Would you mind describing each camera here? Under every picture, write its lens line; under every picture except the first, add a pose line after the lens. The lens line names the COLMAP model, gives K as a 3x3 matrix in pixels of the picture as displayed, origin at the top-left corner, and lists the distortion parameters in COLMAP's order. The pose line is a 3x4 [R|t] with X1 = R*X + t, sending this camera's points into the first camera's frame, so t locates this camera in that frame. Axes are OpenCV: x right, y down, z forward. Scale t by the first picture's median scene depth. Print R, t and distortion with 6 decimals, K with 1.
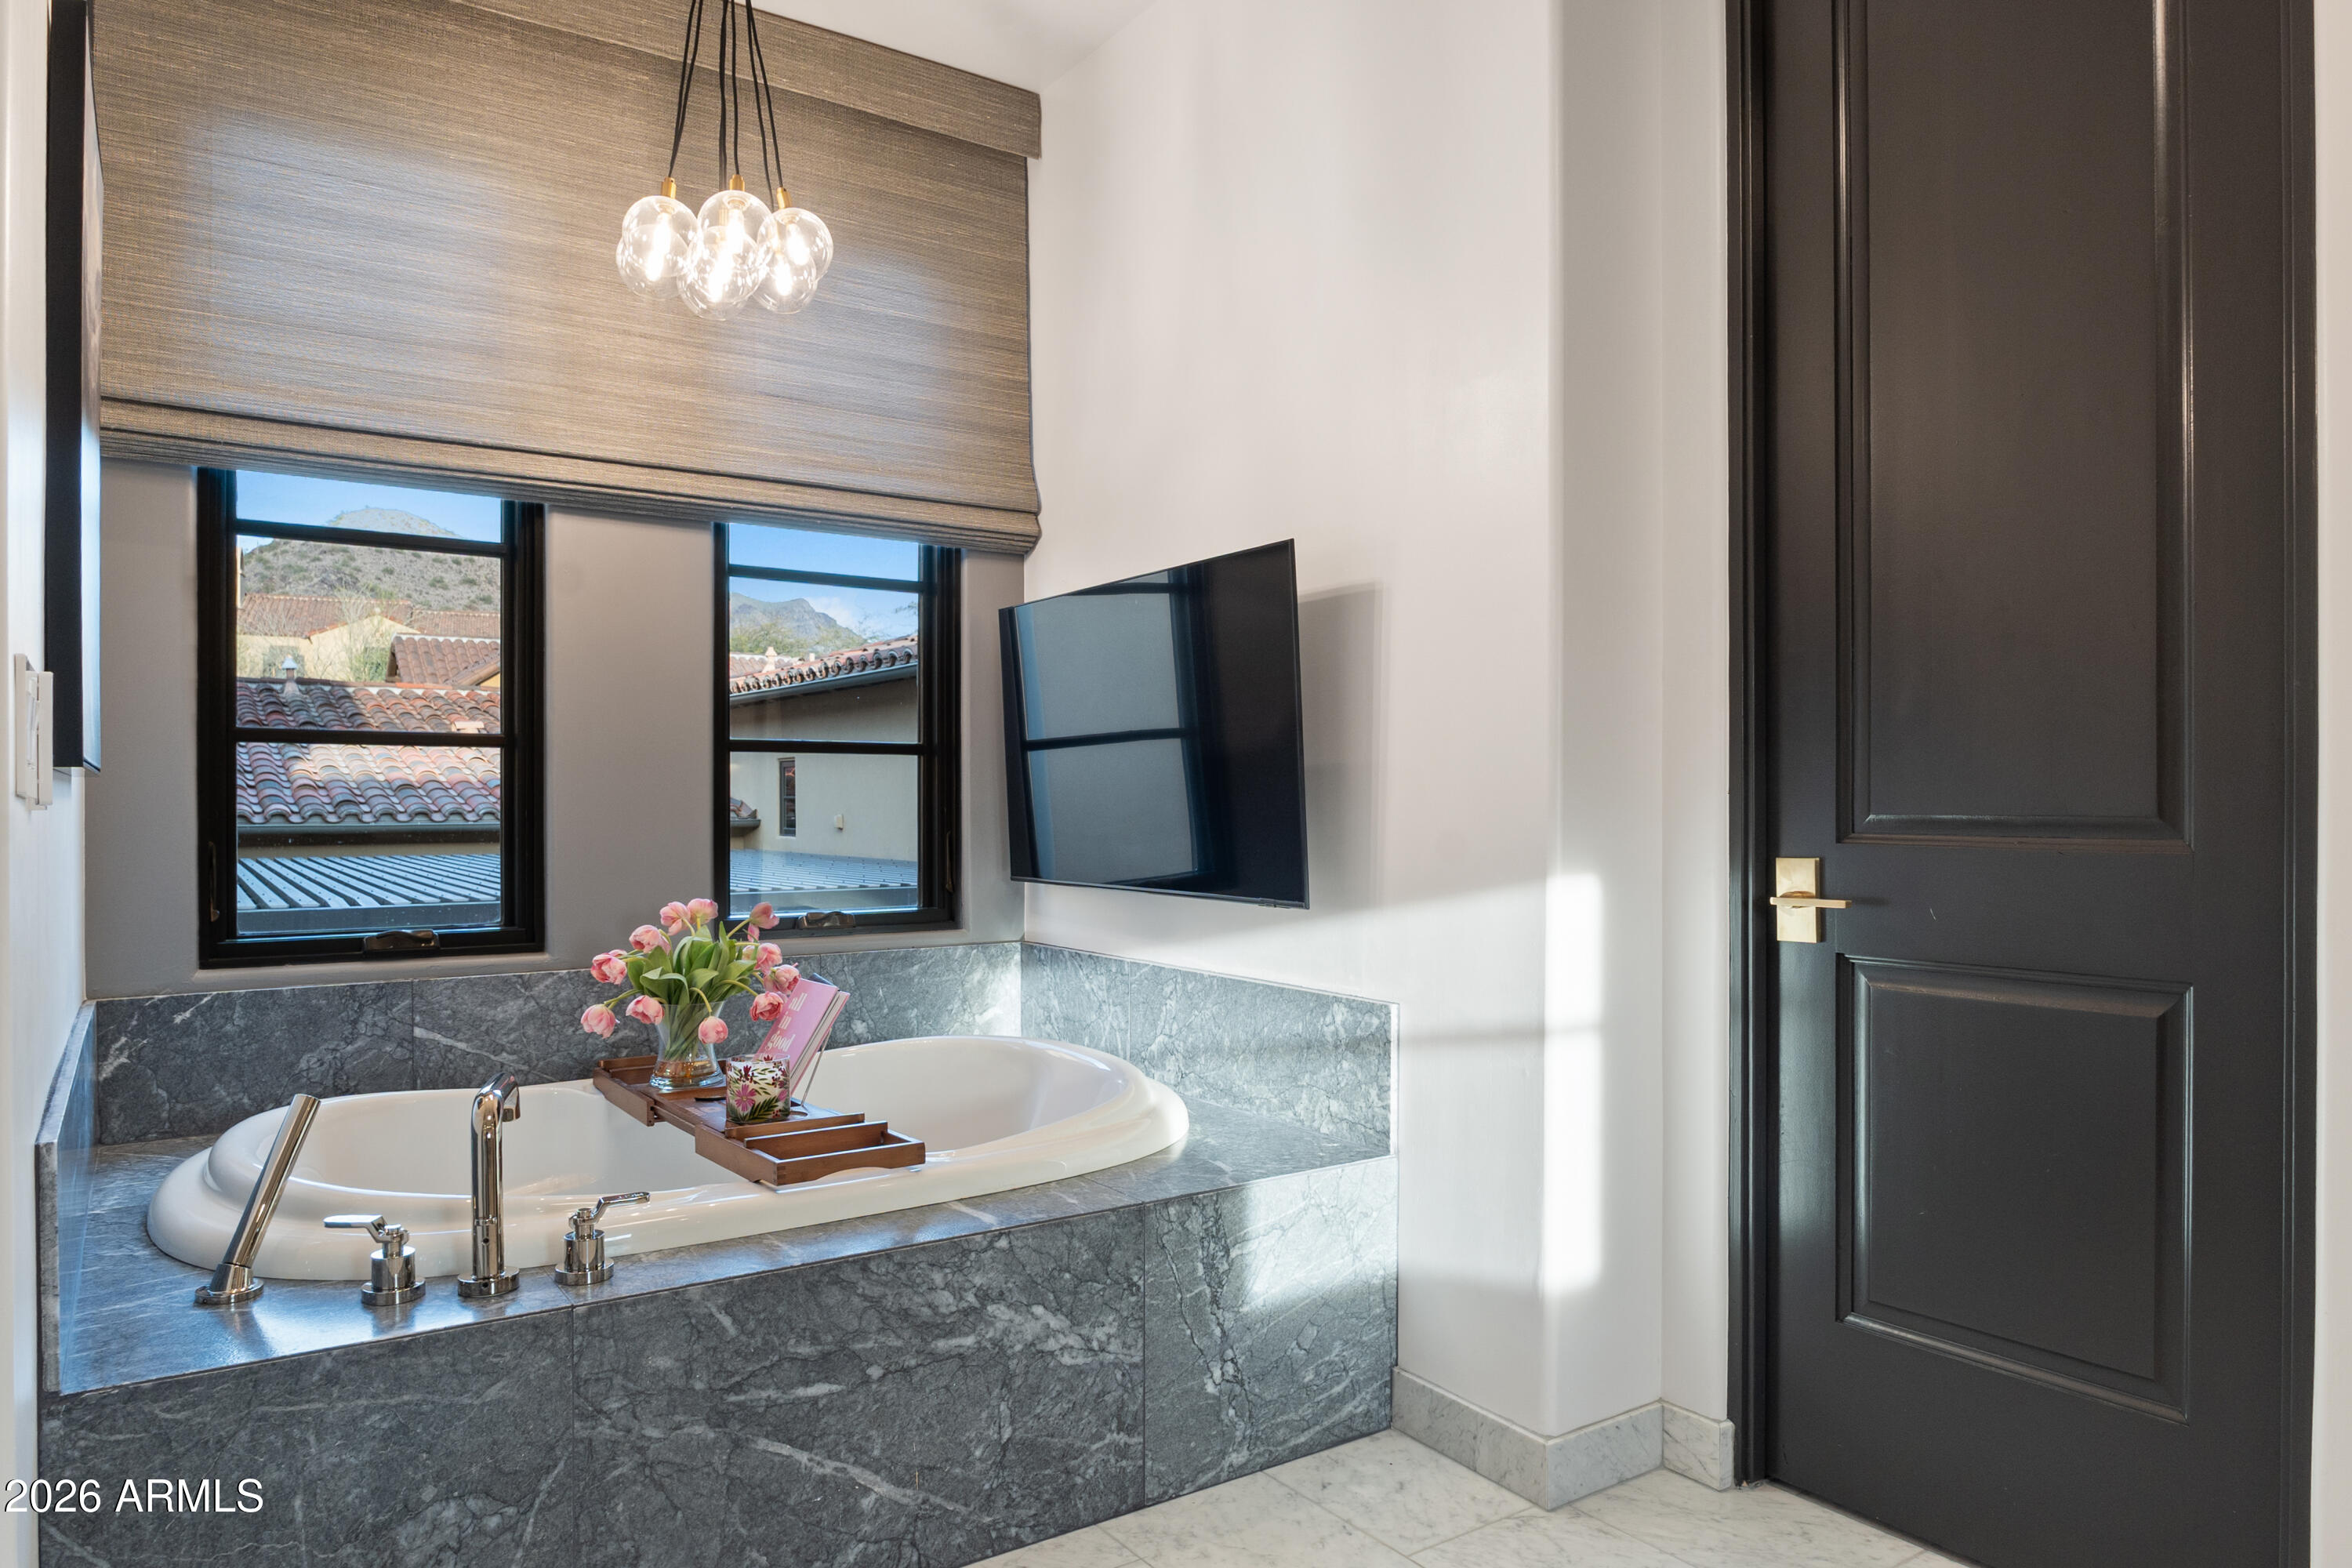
lens RADIAL K [[1497.9, 0, 1169.5], [0, 1497.9, 791.7], [0, 0, 1]] dist [-0.006601, -0.005936]
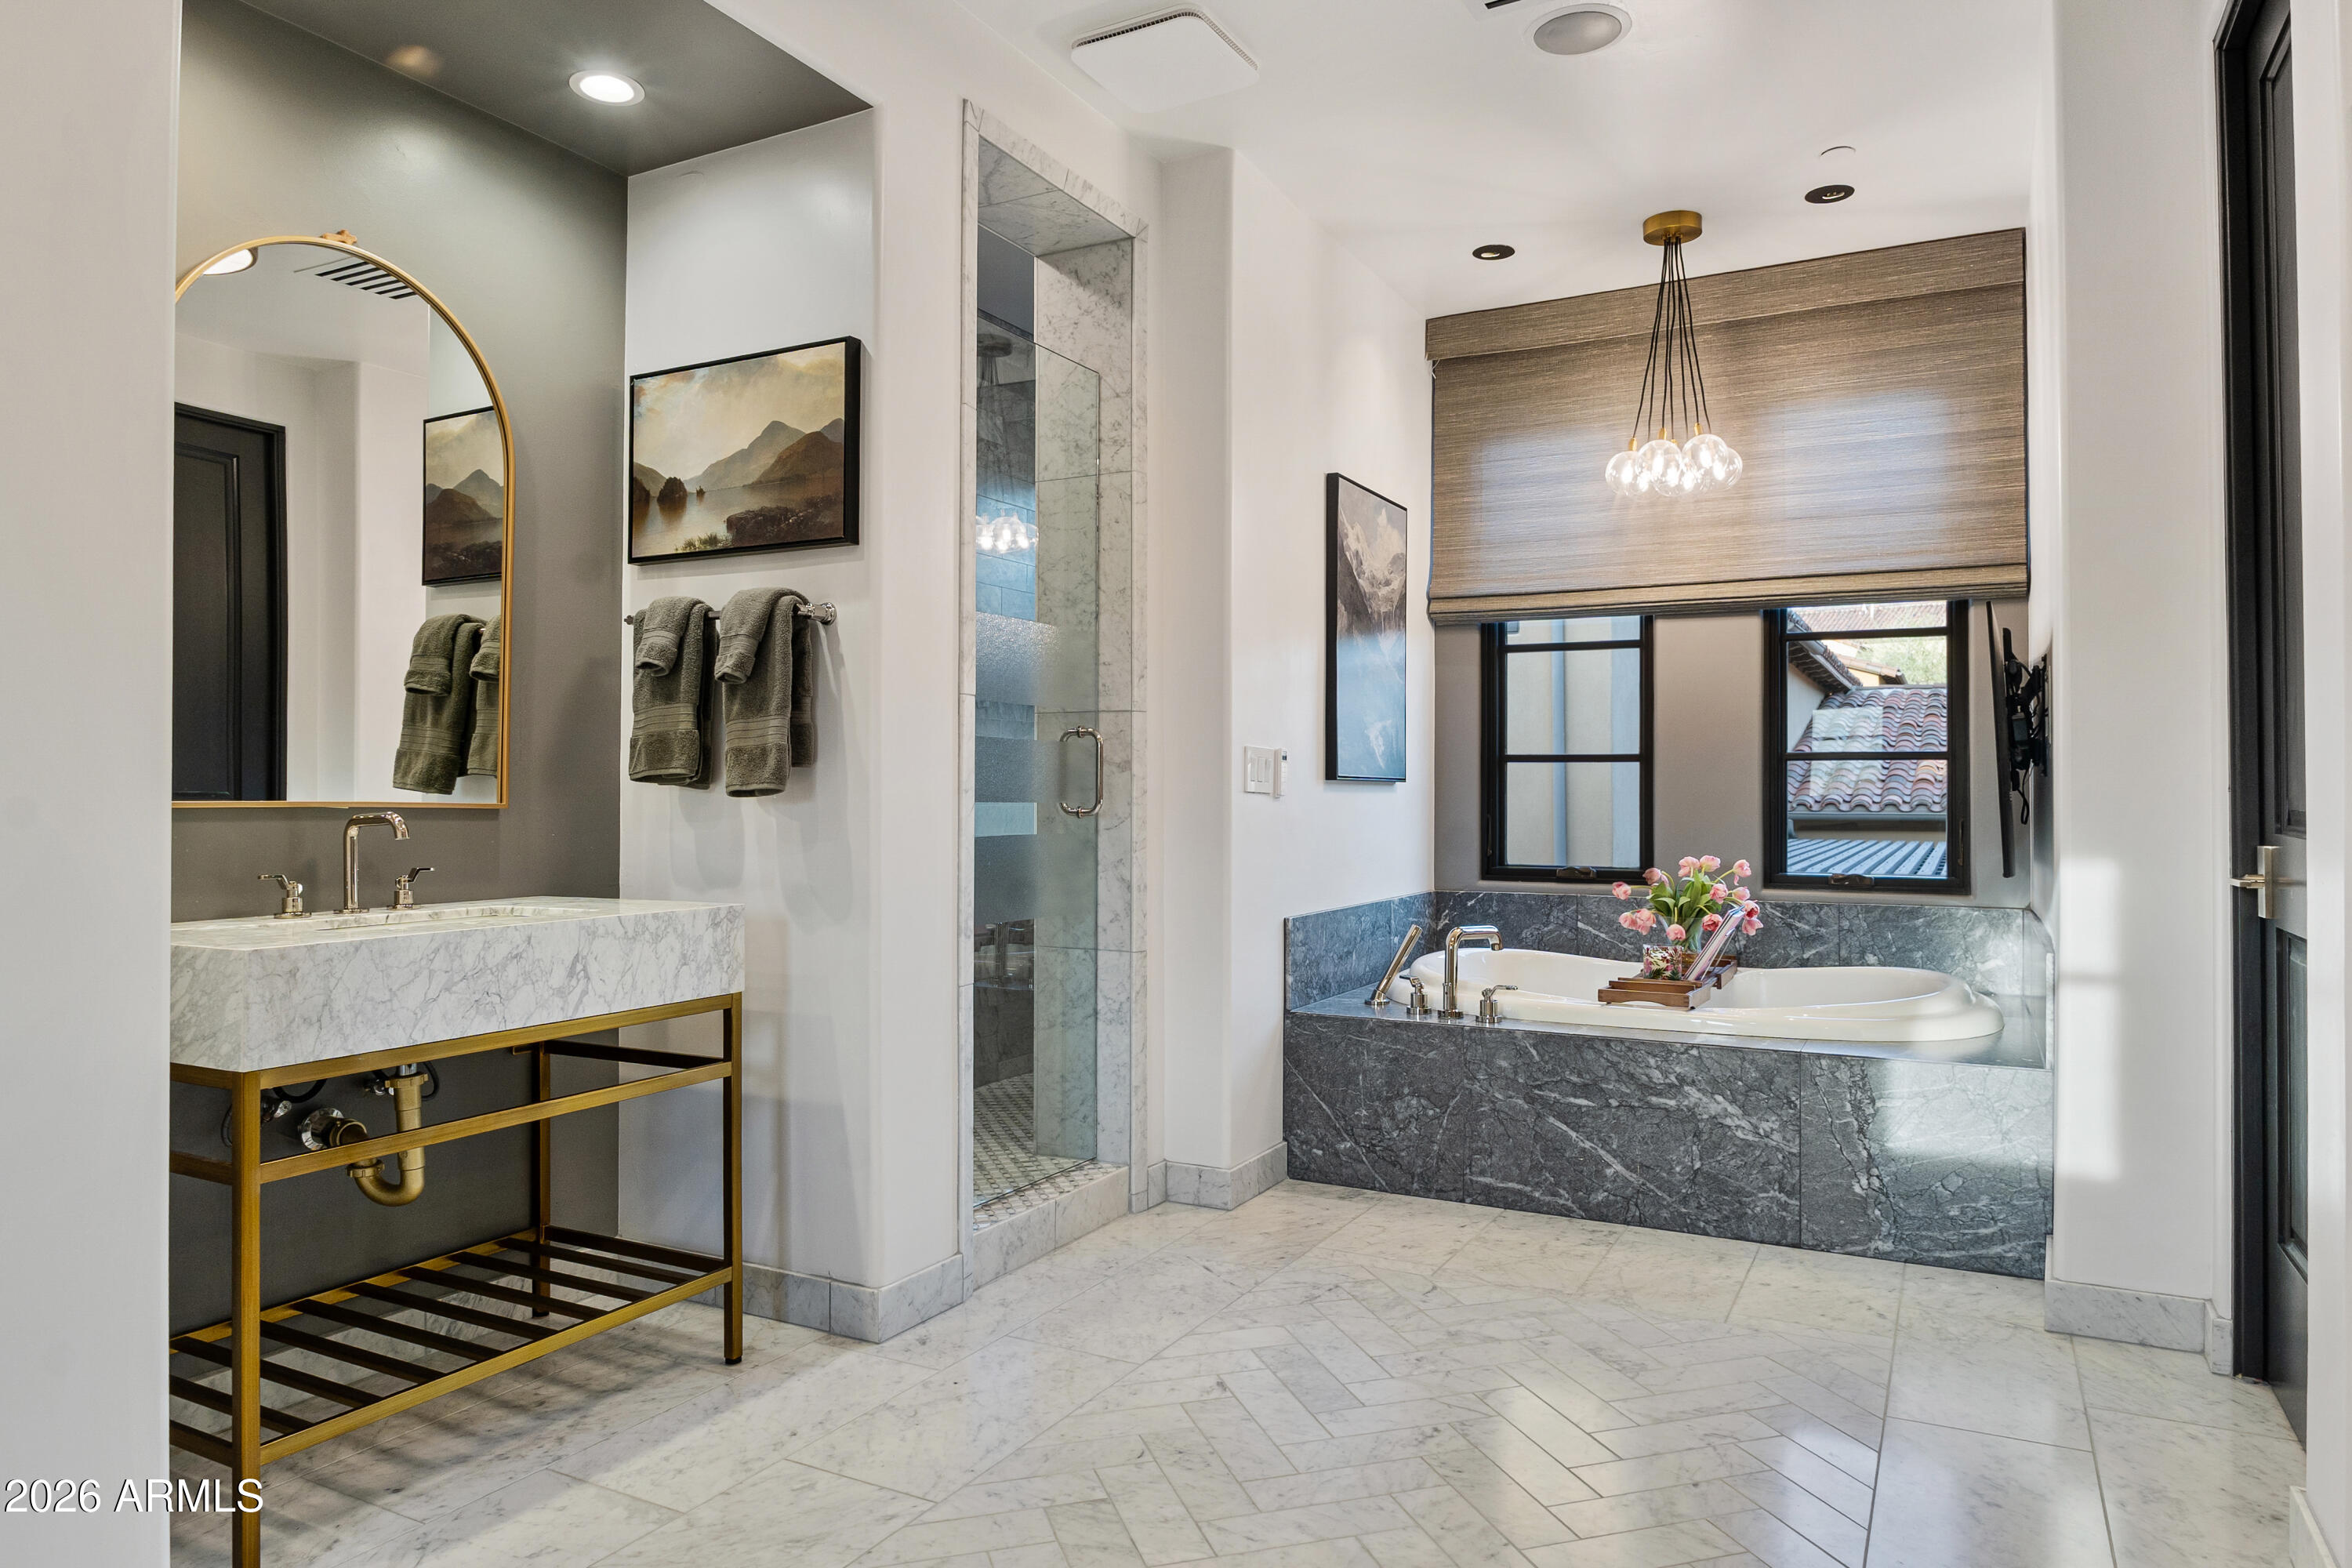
lens RADIAL K [[1451.0, 0, 1186.3], [0, 1451.0, 771.2], [0, 0, 1]] dist [-0.005503, -0.000986]
pose [[0.461501, -0.011893, -0.887060, 1.004510], [0.000828, 0.999915, -0.012975, 0.000987], [0.887139, 0.005254, 0.461471, -0.259603]]
